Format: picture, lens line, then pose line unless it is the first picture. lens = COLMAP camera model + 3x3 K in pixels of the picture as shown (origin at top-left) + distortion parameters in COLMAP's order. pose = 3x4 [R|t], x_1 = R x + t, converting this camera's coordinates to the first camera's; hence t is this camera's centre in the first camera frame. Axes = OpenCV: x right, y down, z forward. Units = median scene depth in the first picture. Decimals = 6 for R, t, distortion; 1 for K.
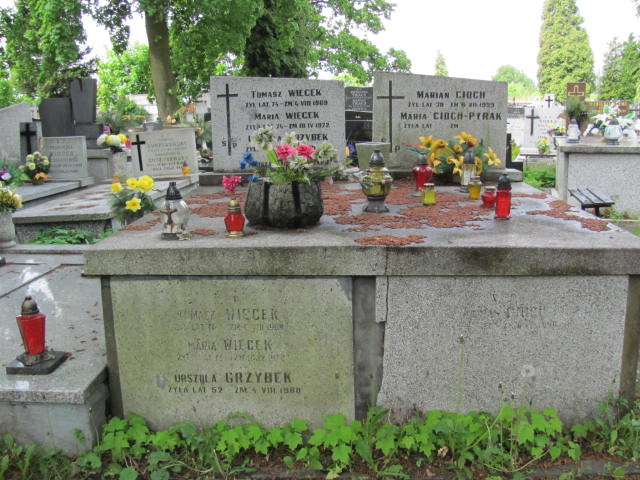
lens RADIAL K [[667.0, 0, 320.6], [0, 667.0, 239.6], [0, 0, 1]] dist [-0.157274, 0.000000]
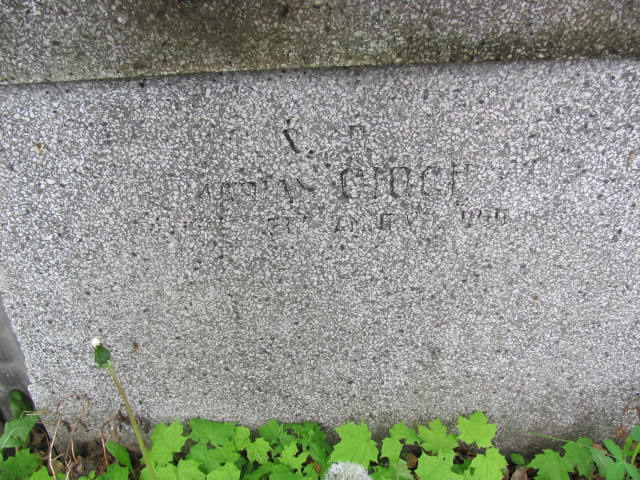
lens RADIAL K [[667.0, 0, 319.9], [0, 667.0, 240.5], [0, 0, 1]] dist [-0.157274, 0.000000]
pose [[0.998791, -0.048905, -0.004987, 0.282810], [0.046598, 0.909568, 0.412934, 0.008232], [-0.015659, -0.412667, 0.910748, 0.734261]]
